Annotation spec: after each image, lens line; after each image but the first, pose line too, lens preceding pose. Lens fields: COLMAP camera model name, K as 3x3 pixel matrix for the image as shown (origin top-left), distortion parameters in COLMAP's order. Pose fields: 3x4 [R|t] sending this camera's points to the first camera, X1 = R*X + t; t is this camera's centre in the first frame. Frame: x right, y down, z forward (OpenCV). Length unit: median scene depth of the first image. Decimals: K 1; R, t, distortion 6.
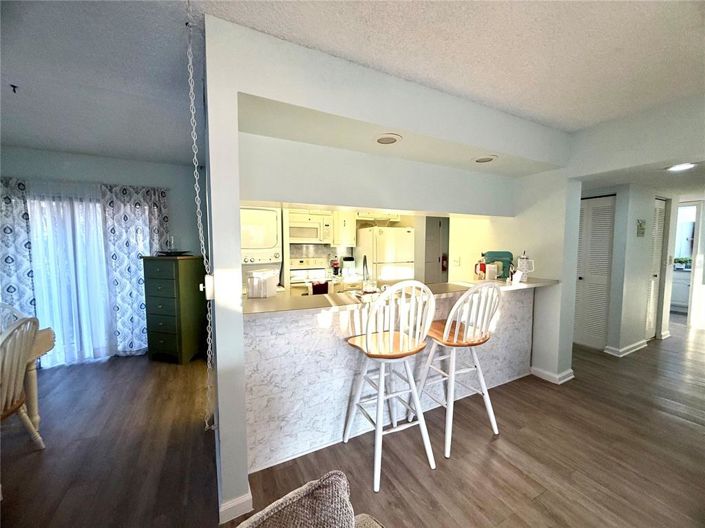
lens RADIAL K [[280.9, 0, 351.0], [0, 280.9, 264.6], [0, 0, 1]] dist [0.000980, -0.000426]
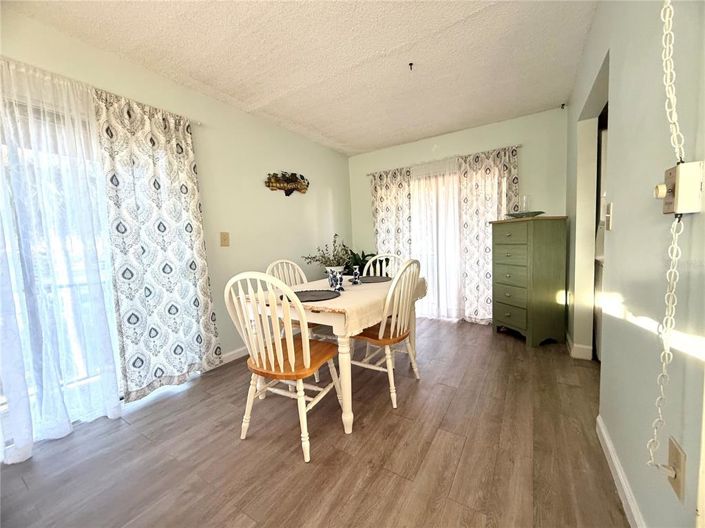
lens RADIAL K [[280.9, 0, 351.9], [0, 280.9, 263.9], [0, 0, 1]] dist [0.000980, -0.000426]
pose [[0.508583, 0.043465, -0.859915, -0.146890], [-0.021283, 0.999054, 0.037910, 0.081092], [0.860750, -0.000979, 0.509027, 0.100259]]
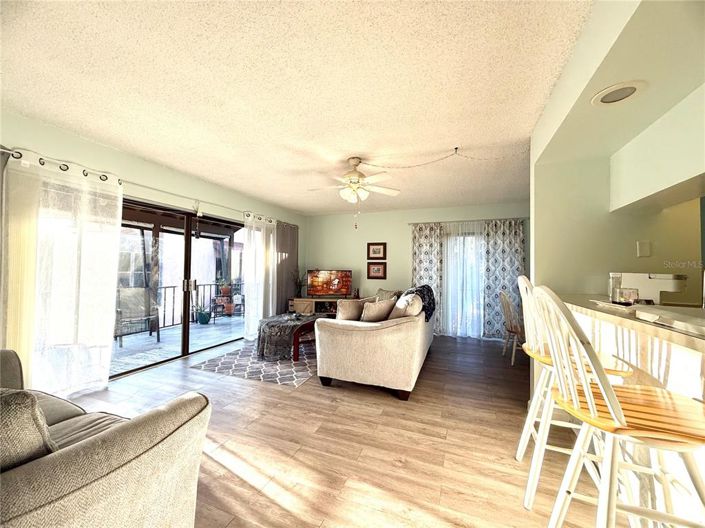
lens RADIAL K [[280.9, 0, 352.6], [0, 280.9, 264.1], [0, 0, 1]] dist [0.000980, -0.000426]
pose [[-0.749709, -0.022455, -0.661386, 0.617591], [-0.059860, 0.997628, 0.033982, 0.006047], [0.659055, 0.065067, -0.749275, 0.603881]]
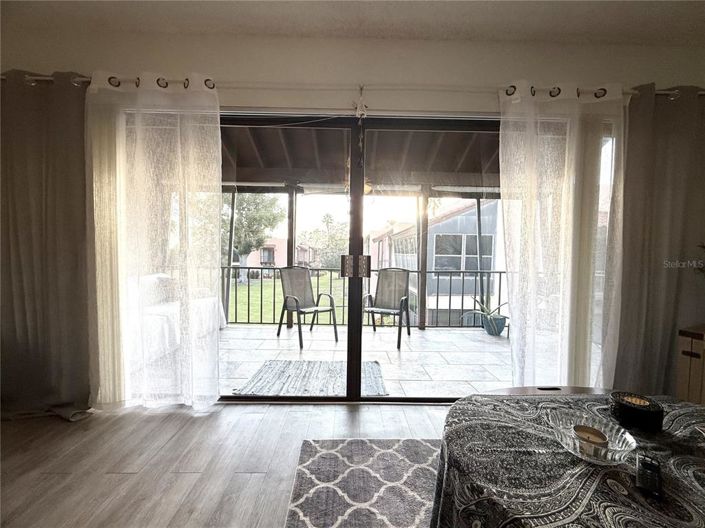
lens RADIAL K [[280.9, 0, 349.8], [0, 280.9, 265.4], [0, 0, 1]] dist [0.000980, -0.000426]
pose [[-0.896238, -0.032941, 0.442349, 0.145868], [0.015821, 0.994230, 0.106094, 0.100179], [-0.443291, 0.102084, -0.890546, -0.114173]]
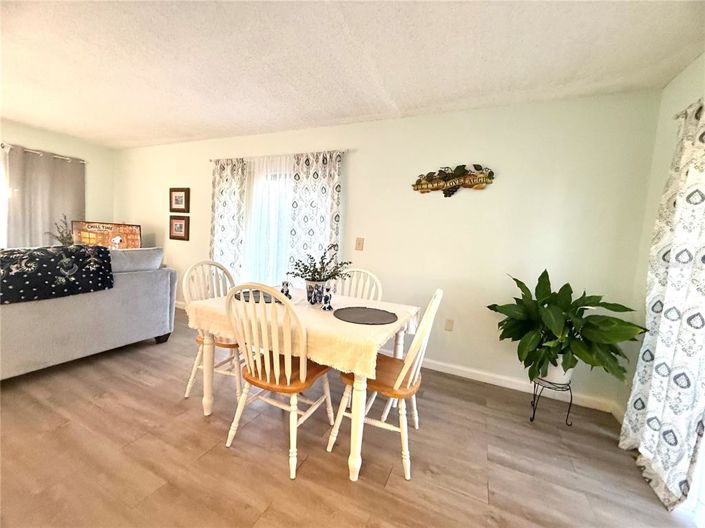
lens RADIAL K [[280.9, 0, 353.3], [0, 280.9, 264.8], [0, 0, 1]] dist [0.000980, -0.000426]
pose [[-0.777697, -0.004592, -0.628623, -0.410185], [-0.115367, 0.984033, 0.135537, 0.000278], [0.617963, 0.177928, -0.765809, 0.836124]]
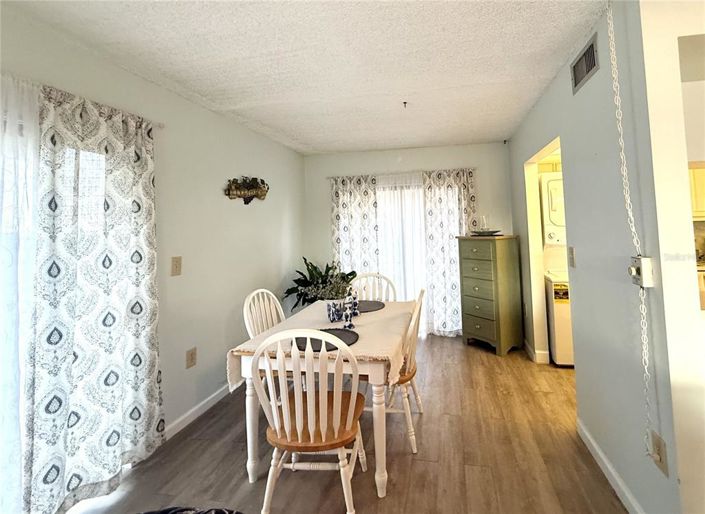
lens RADIAL K [[330.4, 0, 390.9], [0, 330.4, 205.9], [0, 0, 1]] dist [-0.001232, 0.000536]
pose [[0.798978, -0.063294, -0.598020, -0.199545], [-0.010399, 0.992843, -0.118975, 0.004925], [0.601271, 0.101278, 0.792601, -0.093962]]
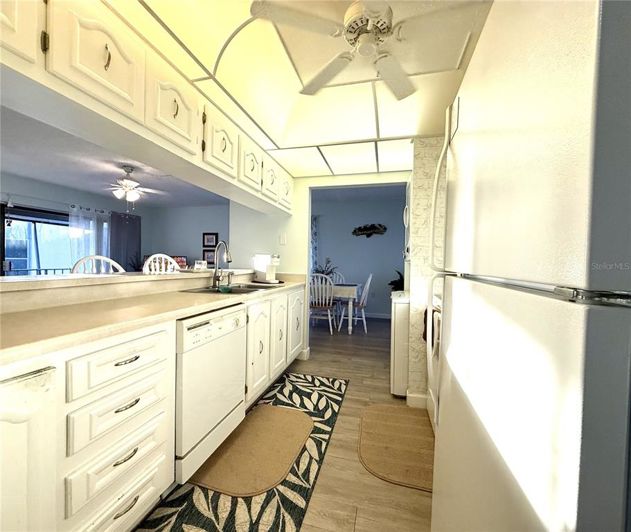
lens RADIAL K [[283.3, 0, 312.6], [0, 283.3, 265.1], [0, 0, 1]] dist [-0.002433, -0.000234]
pose [[-0.667213, -0.004220, -0.744855, 0.391401], [-0.073333, 0.995498, 0.060048, -0.019261], [0.741248, 0.094687, -0.664519, 1.272162]]
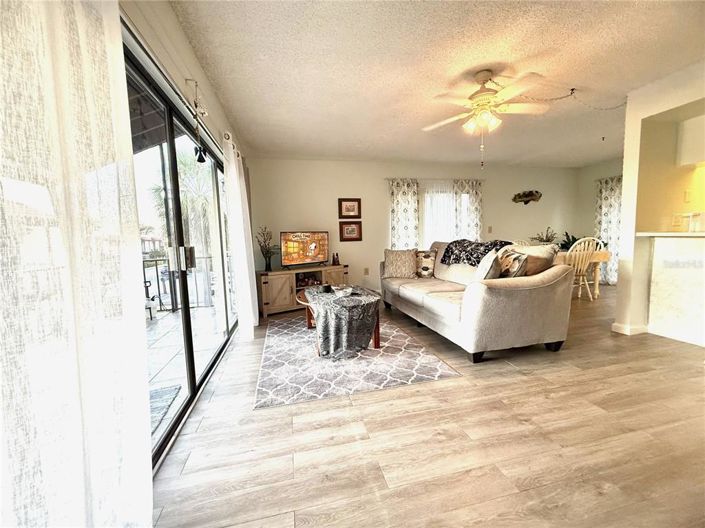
lens RADIAL K [[280.9, 0, 352.1], [0, 280.9, 264.0], [0, 0, 1]] dist [0.000980, -0.000426]
pose [[-0.247297, 0.094809, -0.964290, 0.810372], [-0.037096, 0.993545, 0.107199, 0.104063], [0.968229, 0.062281, -0.242184, -0.174812]]
